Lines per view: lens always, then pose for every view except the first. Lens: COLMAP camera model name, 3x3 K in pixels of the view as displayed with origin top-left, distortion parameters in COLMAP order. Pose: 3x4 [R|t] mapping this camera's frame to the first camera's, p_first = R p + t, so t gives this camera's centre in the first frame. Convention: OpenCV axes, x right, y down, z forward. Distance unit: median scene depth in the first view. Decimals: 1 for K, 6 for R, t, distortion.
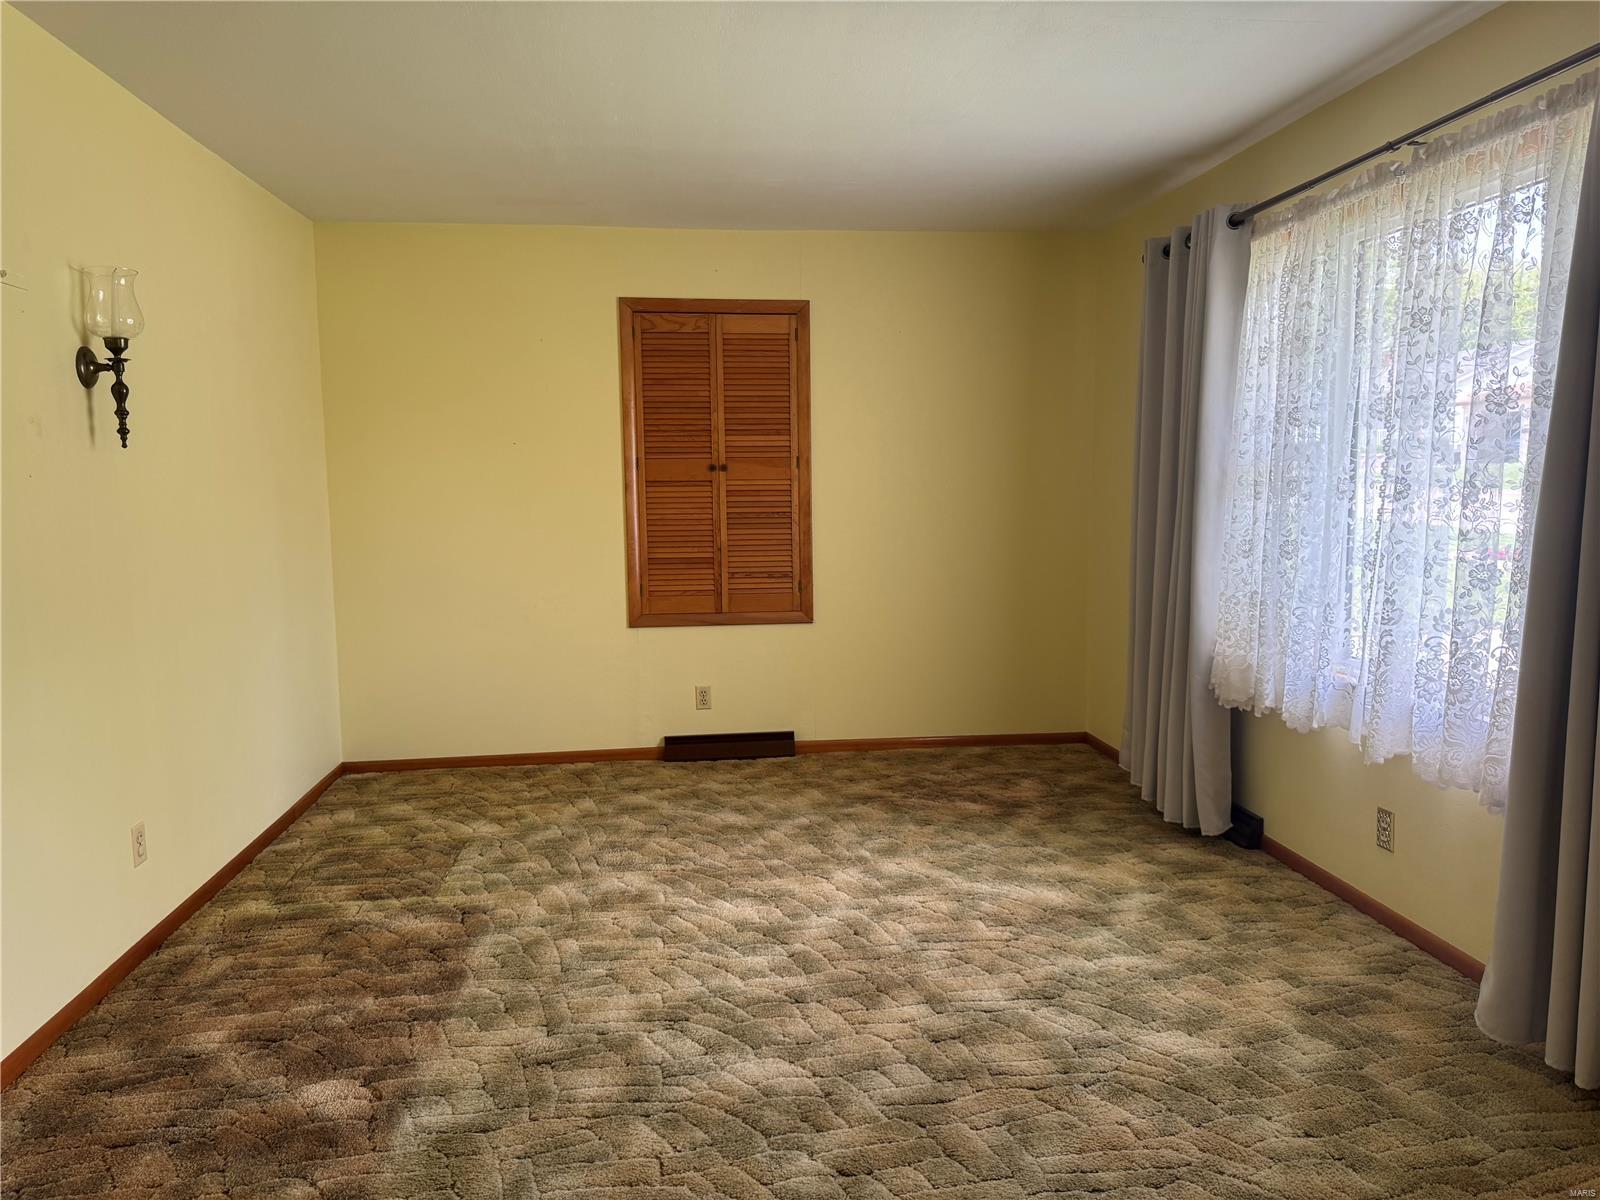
lens RADIAL K [[1131.6, 0, 805.8], [0, 1131.6, 586.2], [0, 0, 1]] dist [0.045486, -0.058313]
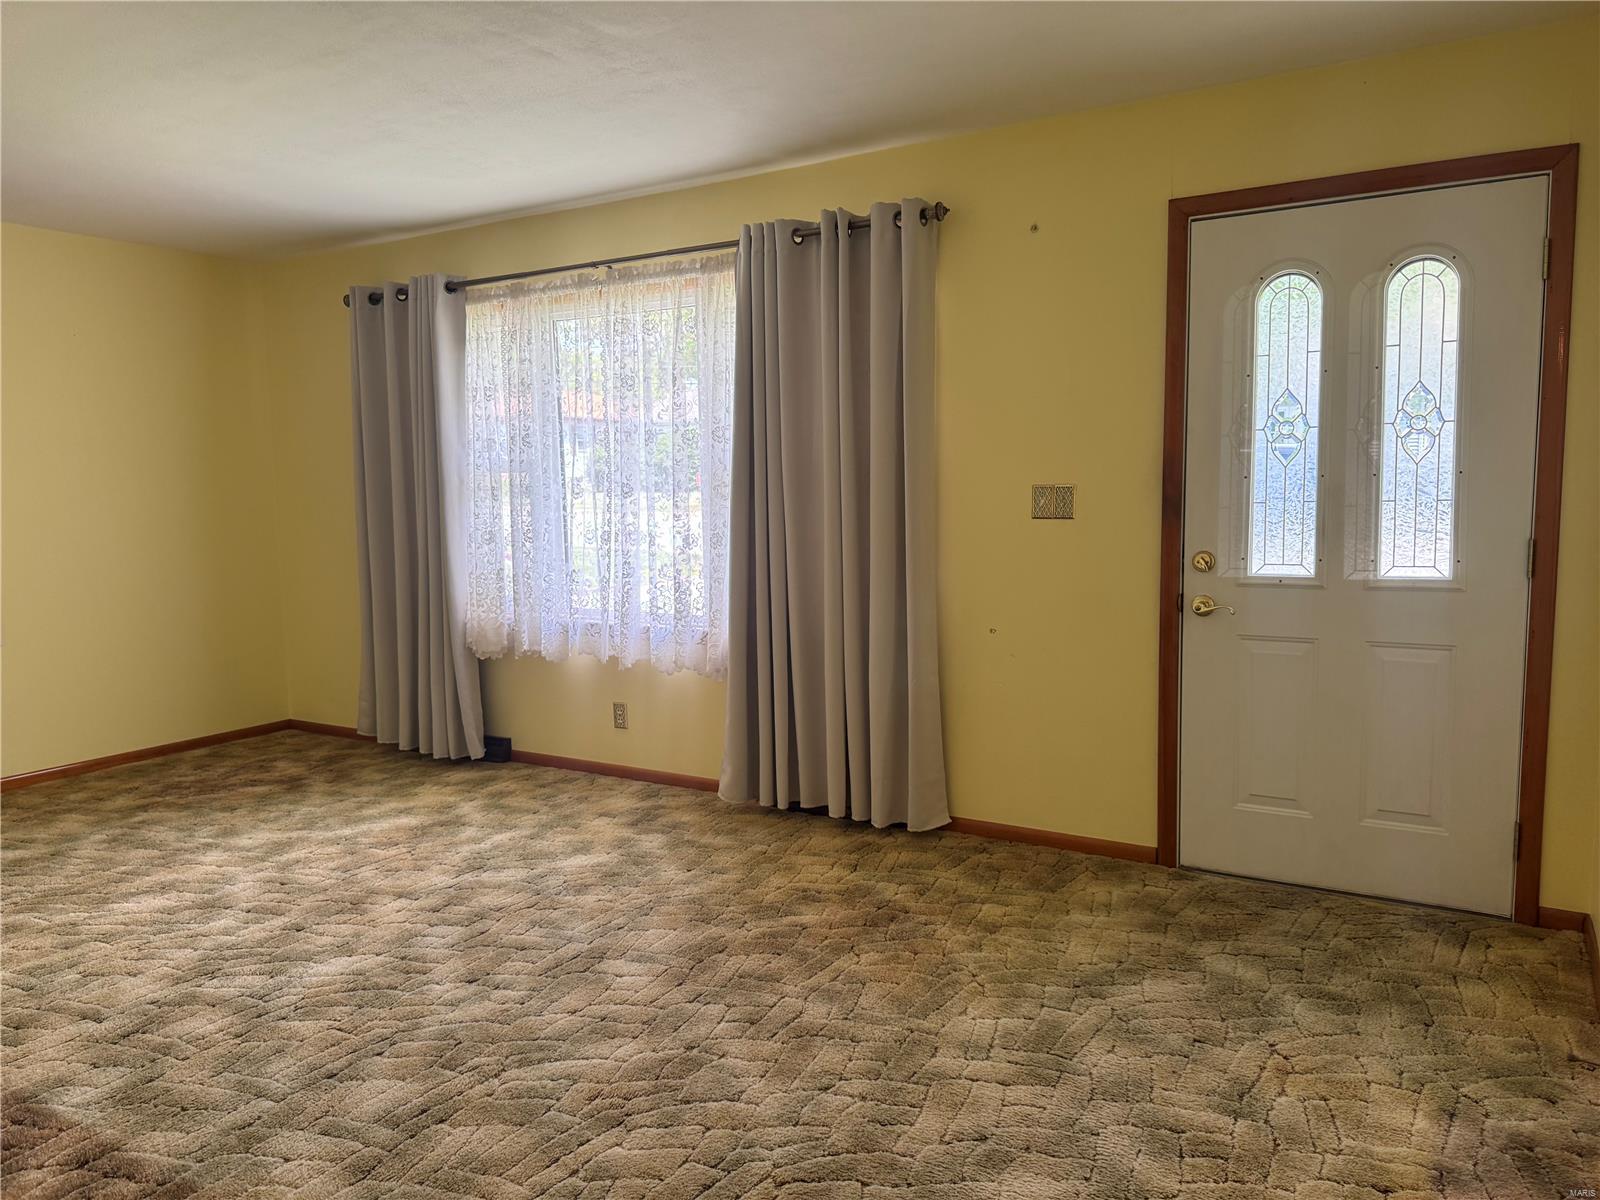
lens RADIAL K [[1131.6, 0, 803.9], [0, 1131.6, 599.3], [0, 0, 1]] dist [0.045486, -0.058313]
pose [[0.619589, -0.085757, 0.780228, -0.498831], [0.084781, 0.995510, 0.042093, 0.016502], [-0.780334, 0.040068, 0.624078, -0.136341]]
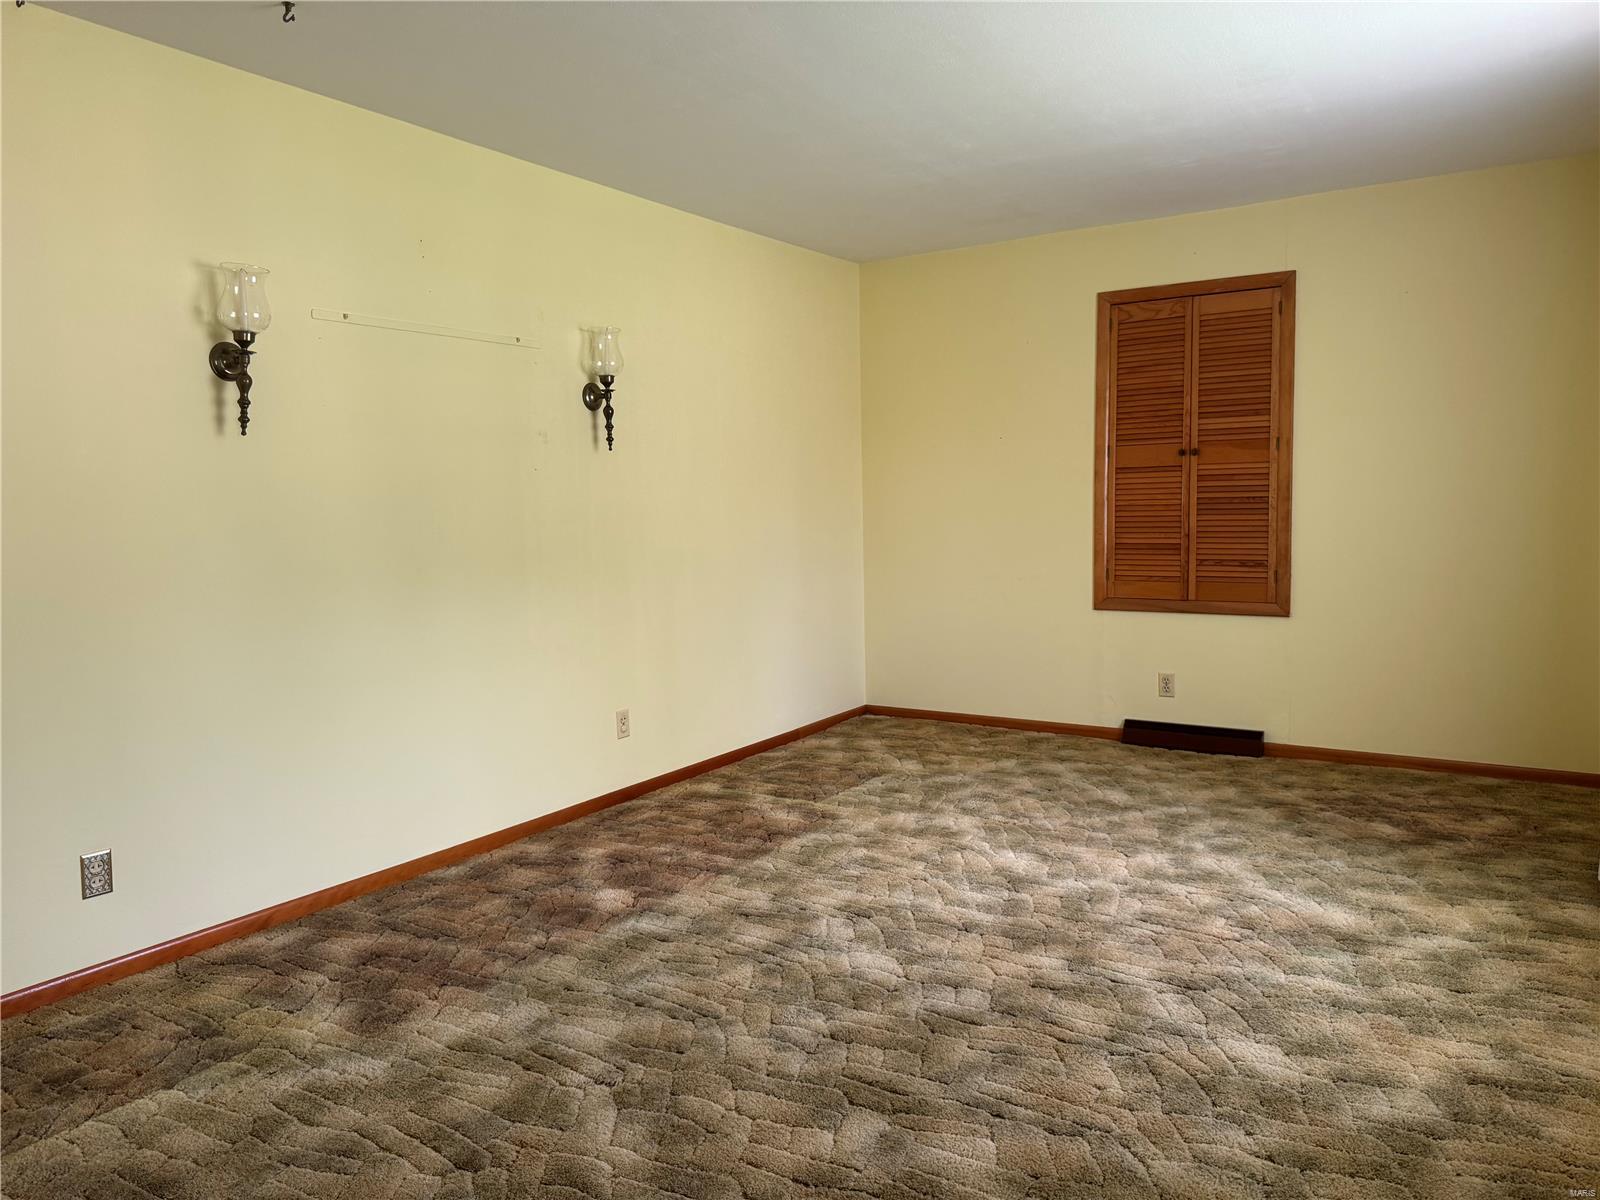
lens RADIAL K [[1131.6, 0, 795.8], [0, 1131.6, 590.4], [0, 0, 1]] dist [0.045486, -0.058313]
pose [[0.764172, 0.044505, -0.643475, 0.487552], [-0.043812, 0.998894, 0.017058, 0.021120], [0.643523, 0.015157, 0.765277, 0.039184]]
